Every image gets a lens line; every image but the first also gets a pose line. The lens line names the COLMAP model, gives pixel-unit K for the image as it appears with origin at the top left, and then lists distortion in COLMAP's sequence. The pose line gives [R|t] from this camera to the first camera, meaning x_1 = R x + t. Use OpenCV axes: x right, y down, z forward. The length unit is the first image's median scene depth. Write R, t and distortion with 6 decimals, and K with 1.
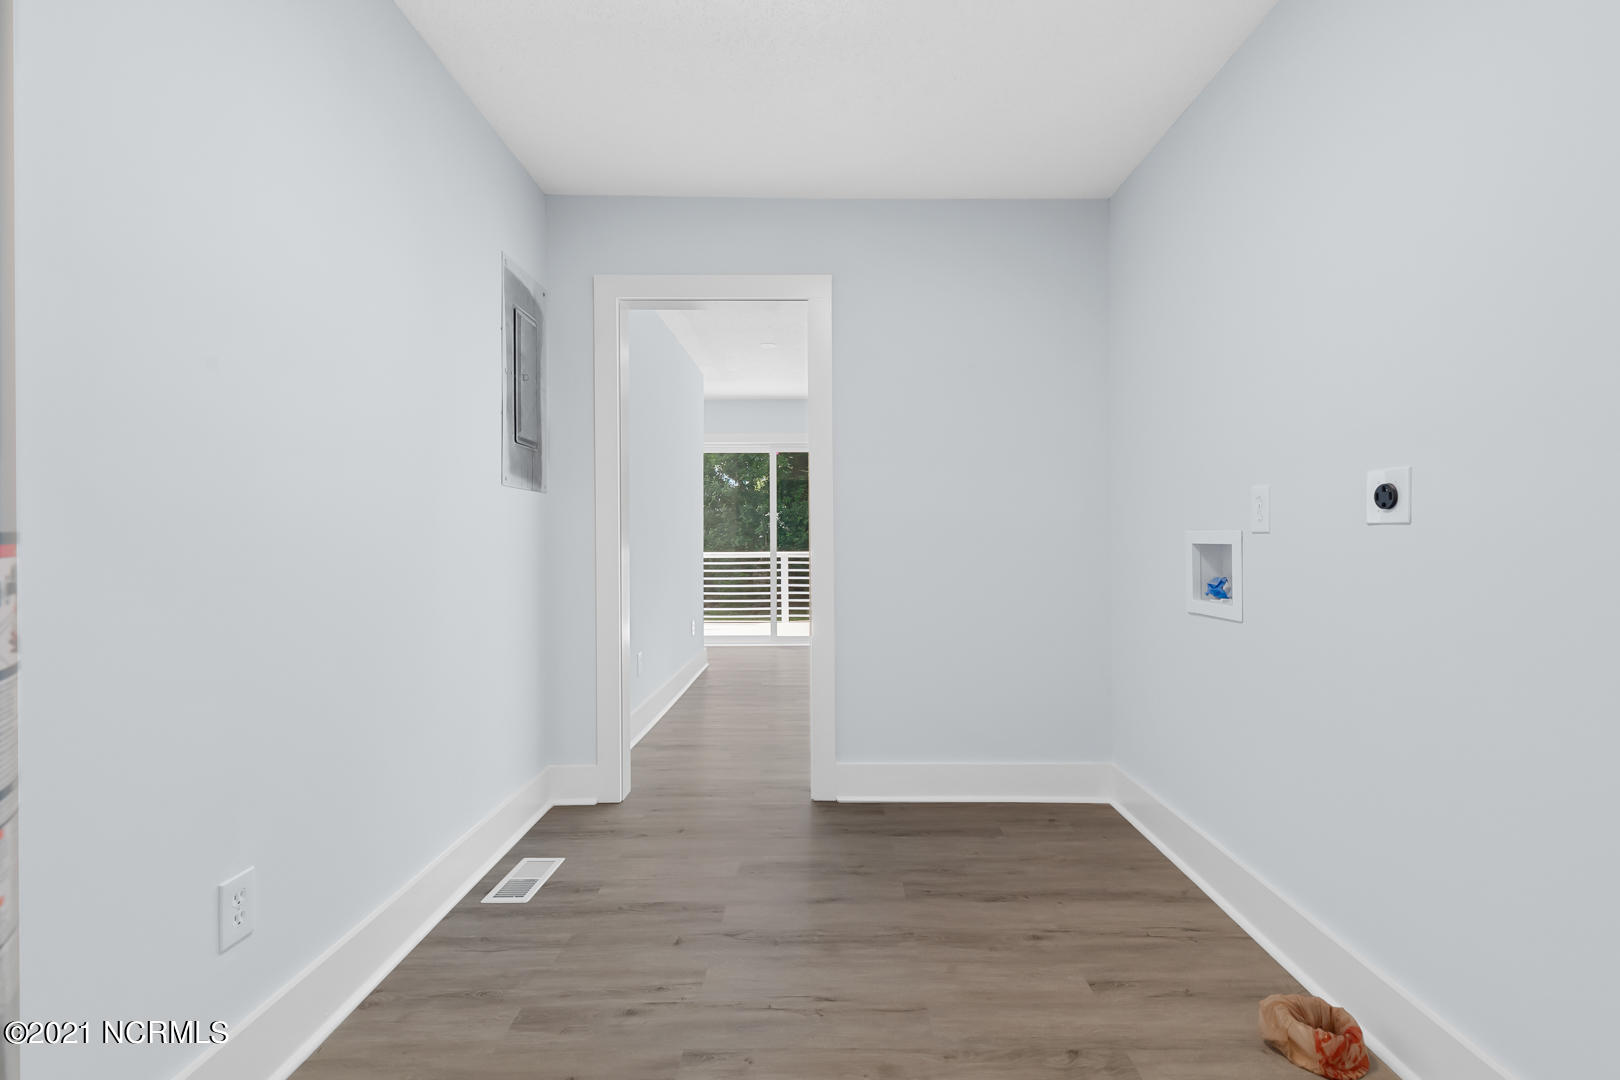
lens RADIAL K [[675.2, 0, 826.4], [0, 675.2, 537.7], [0, 0, 1]] dist [-0.000156, 0.000009]
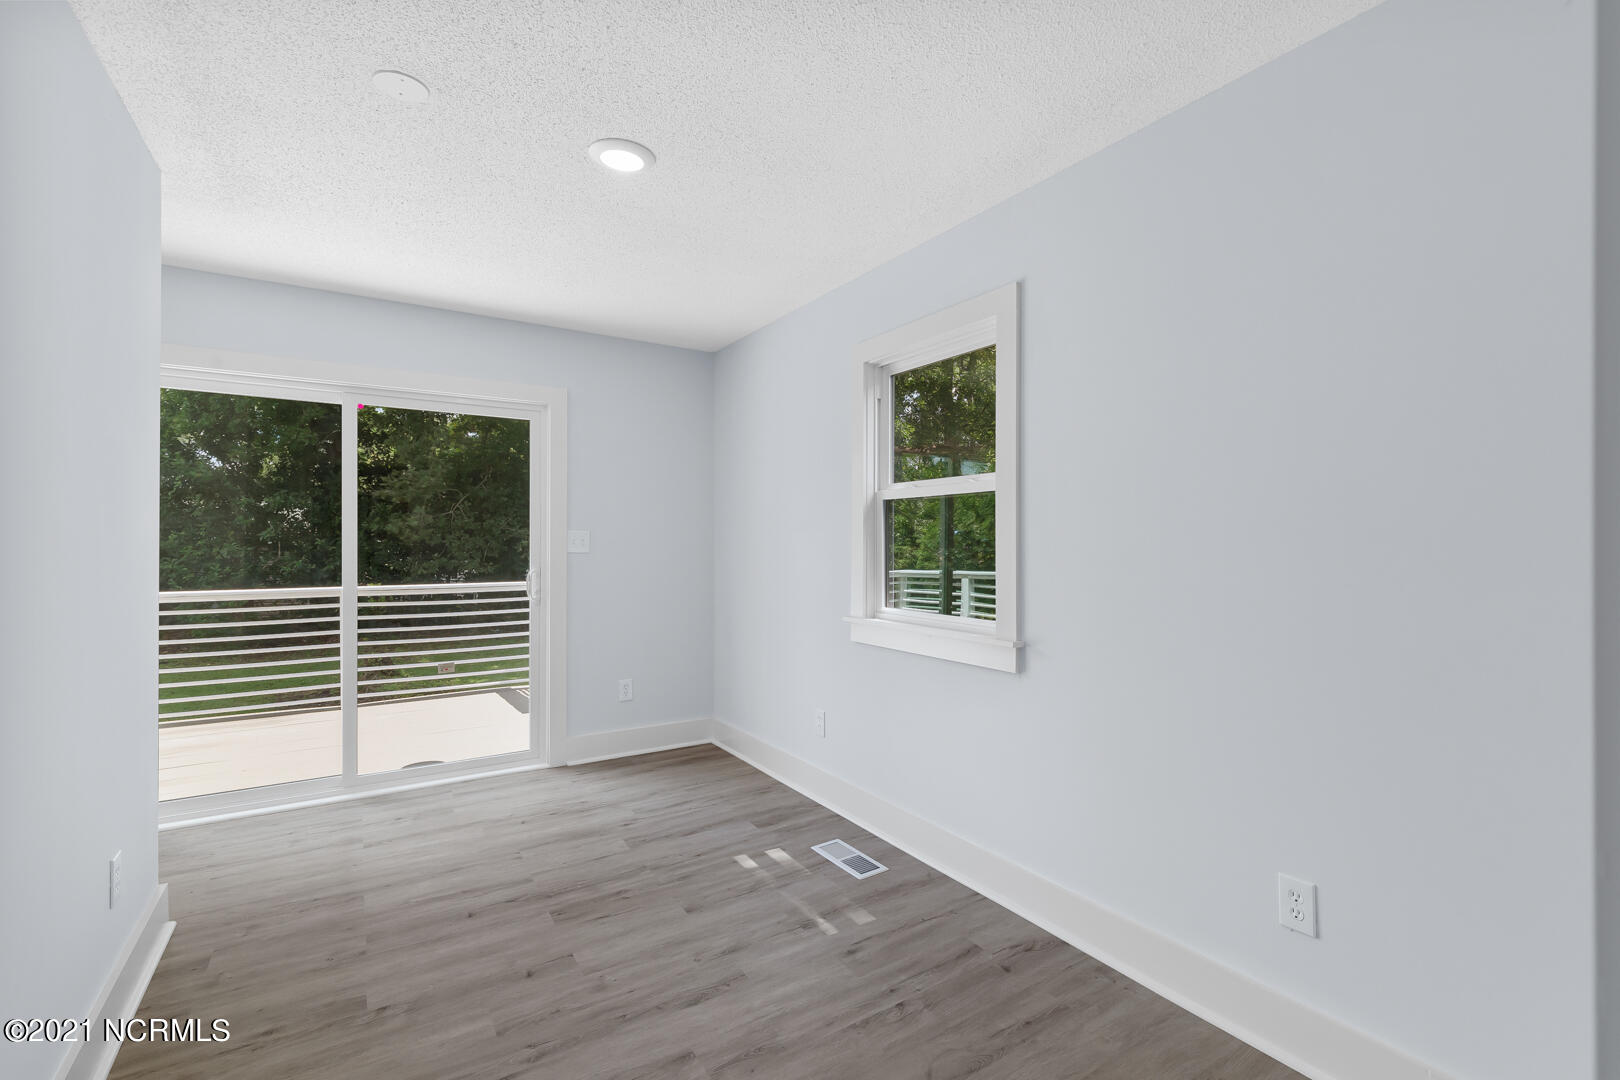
lens RADIAL K [[719.3, 0, 826.1], [0, 719.3, 545.5], [0, 0, 1]] dist [0.002391, -0.001275]
pose [[0.842461, 0.003818, 0.538744, -0.049997], [-0.006187, 0.999978, 0.002589, -0.020035], [-0.538722, -0.005514, 0.842466, 0.269086]]
